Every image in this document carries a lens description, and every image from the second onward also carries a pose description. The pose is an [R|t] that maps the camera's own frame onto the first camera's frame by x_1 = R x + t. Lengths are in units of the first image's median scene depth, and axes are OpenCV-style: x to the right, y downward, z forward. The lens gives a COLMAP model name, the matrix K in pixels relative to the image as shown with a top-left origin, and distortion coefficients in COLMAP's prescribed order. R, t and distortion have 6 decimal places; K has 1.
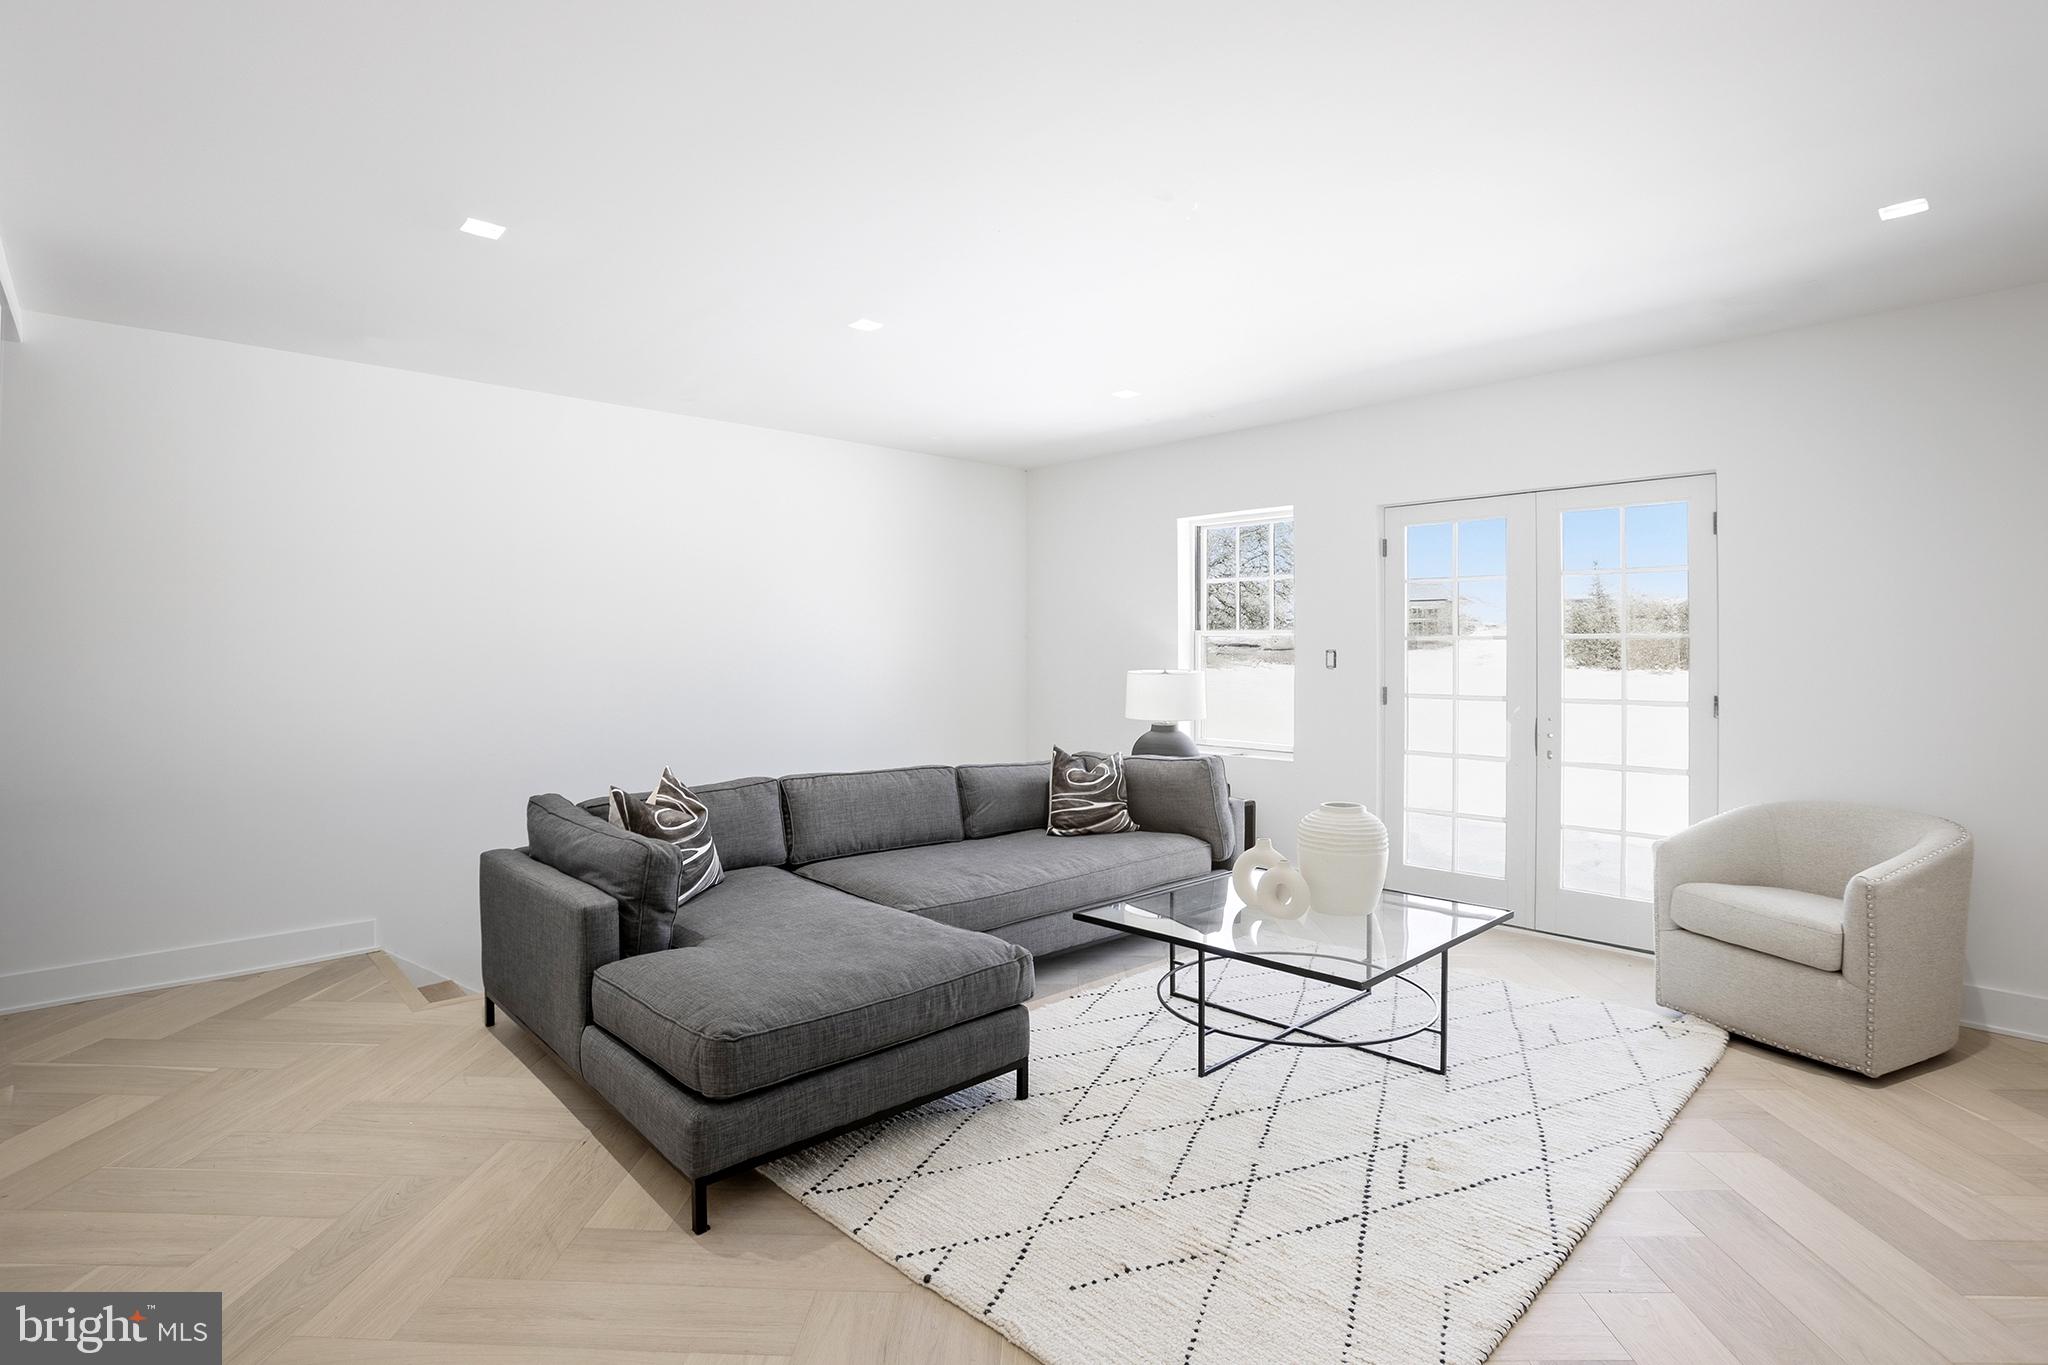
lens RADIAL K [[954.2, 0, 1022.3], [0, 954.2, 669.6], [0, 0, 1]] dist [-0.085514, 0.039271]
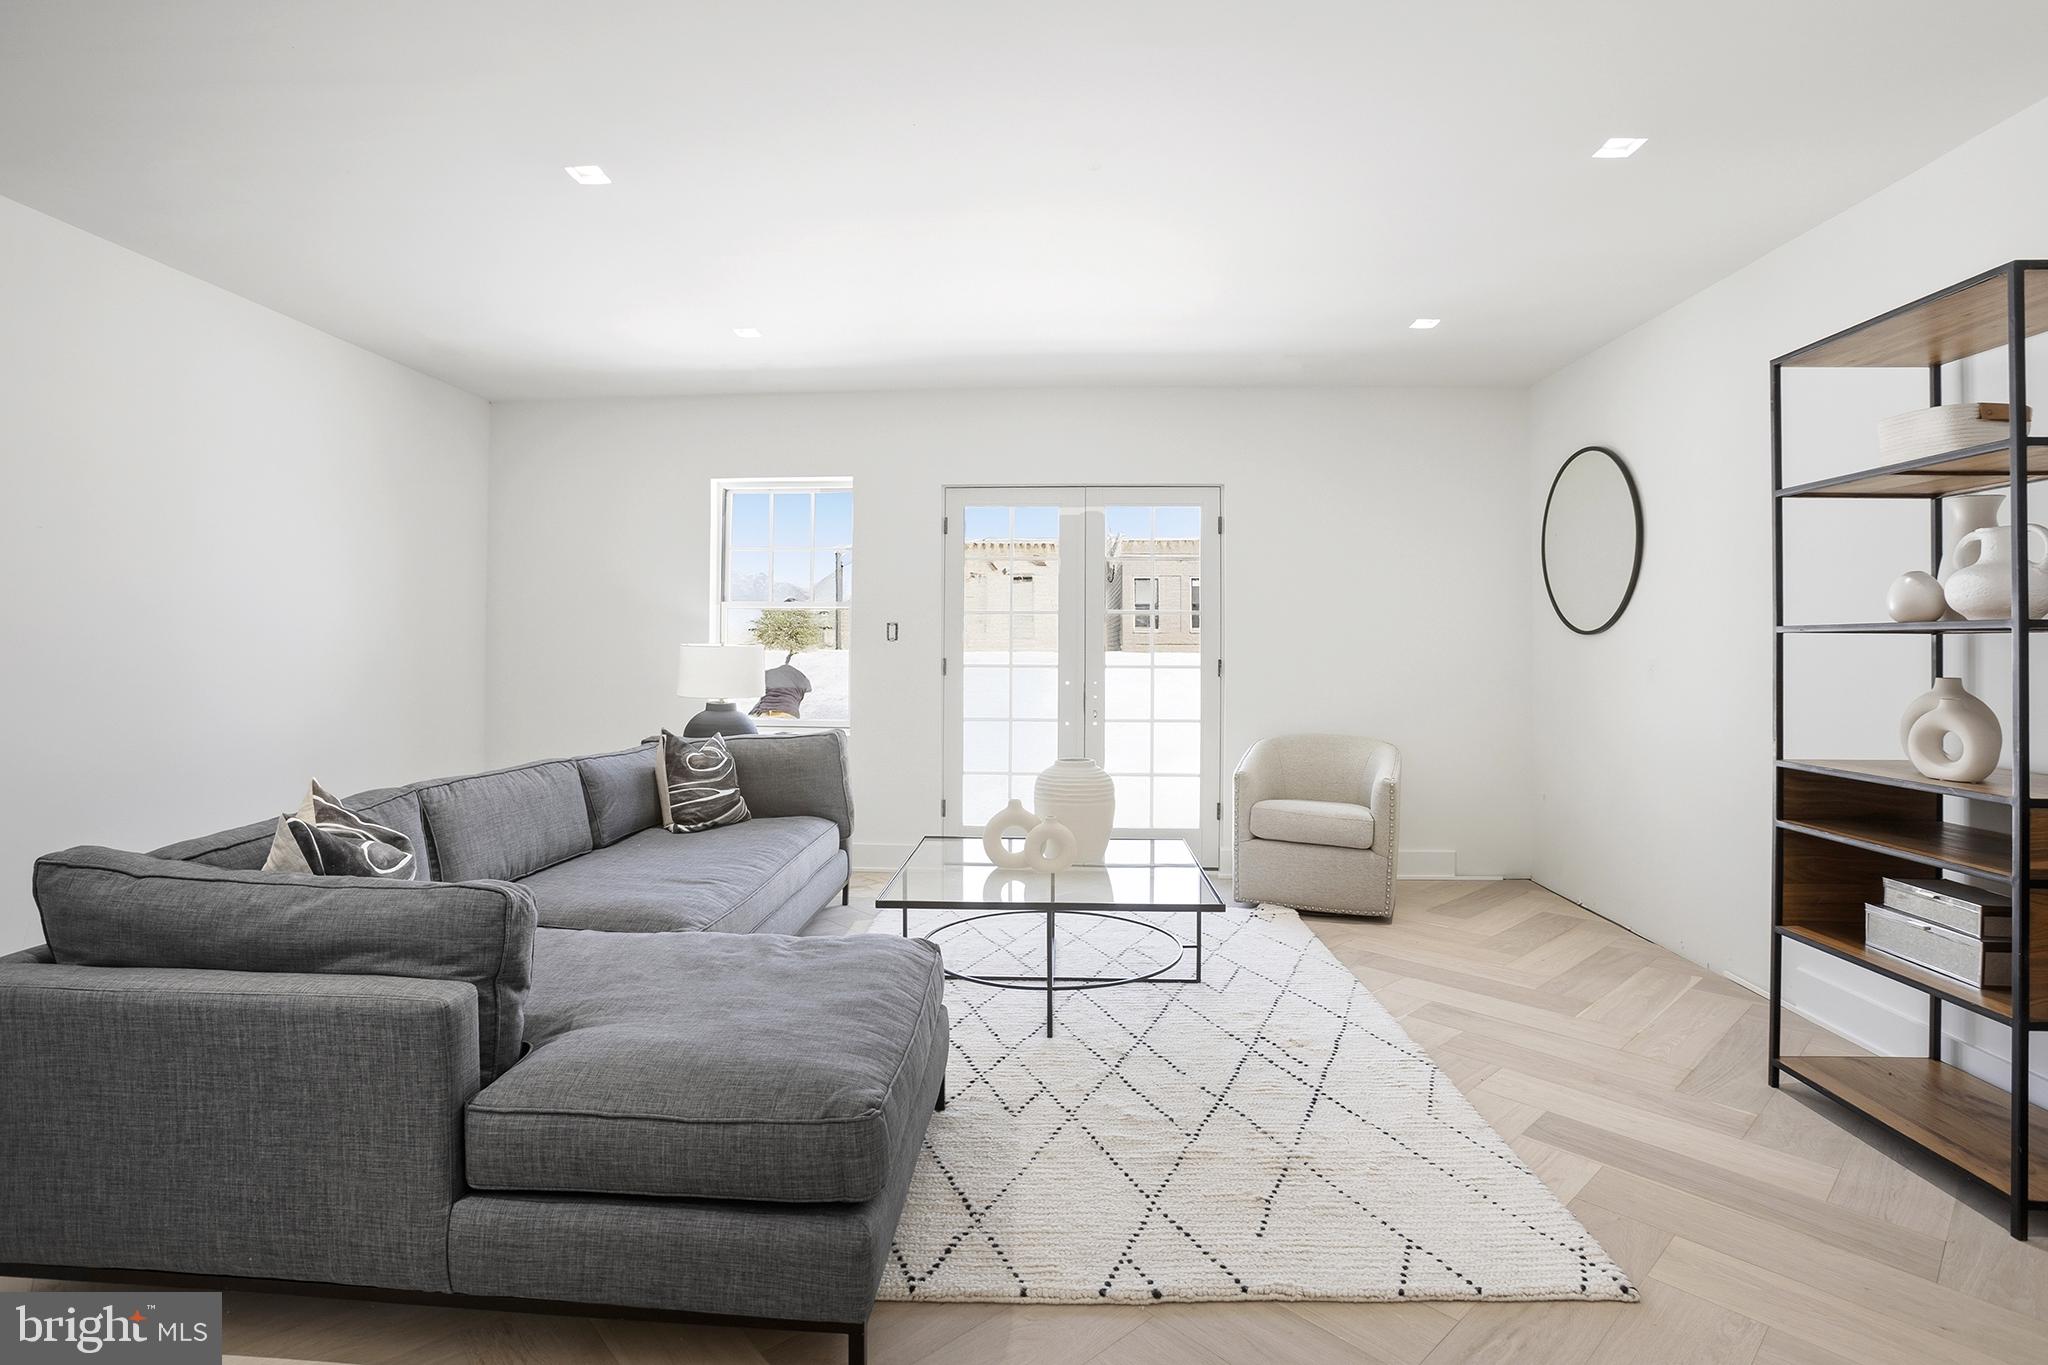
lens RADIAL K [[969.3, 0, 1012.0], [0, 969.3, 658.0], [0, 0, 1]] dist [-0.076729, 0.027606]
pose [[0.742926, -0.006183, 0.669345, -0.358006], [0.006523, 0.999977, 0.001997, 0.020609], [-0.669342, 0.002882, 0.742949, 0.187171]]
